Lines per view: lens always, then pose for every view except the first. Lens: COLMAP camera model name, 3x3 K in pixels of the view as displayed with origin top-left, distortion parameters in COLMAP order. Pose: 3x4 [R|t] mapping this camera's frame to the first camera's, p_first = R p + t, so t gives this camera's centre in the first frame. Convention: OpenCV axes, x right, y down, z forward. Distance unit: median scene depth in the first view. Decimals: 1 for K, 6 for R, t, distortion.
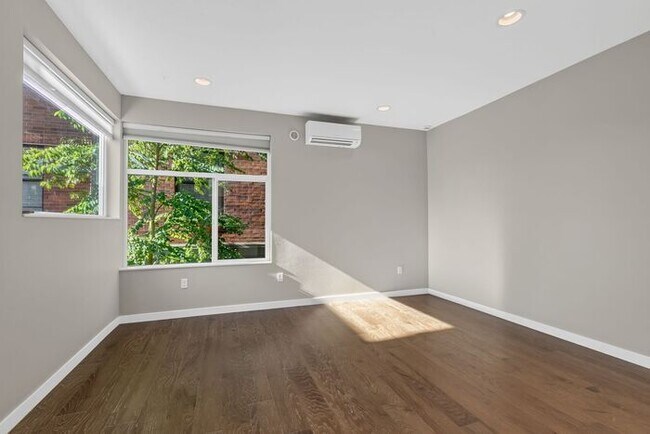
lens RADIAL K [[293.8, 0, 324.9], [0, 293.8, 214.5], [0, 0, 1]] dist [-0.000627, -0.000004]
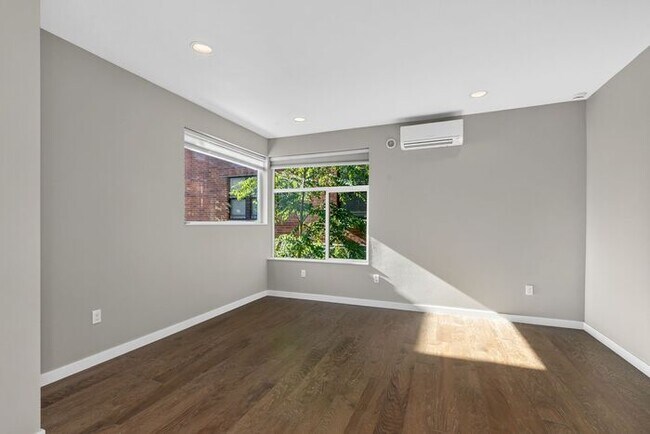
lens RADIAL K [[295.5, 0, 321.1], [0, 295.5, 221.3], [0, 0, 1]] dist [0.002488, 0.000270]
pose [[0.753843, -0.002736, -0.657049, 0.430197], [0.012051, 0.999881, 0.009663, -0.009998], [0.656944, -0.015203, 0.753786, 0.057390]]
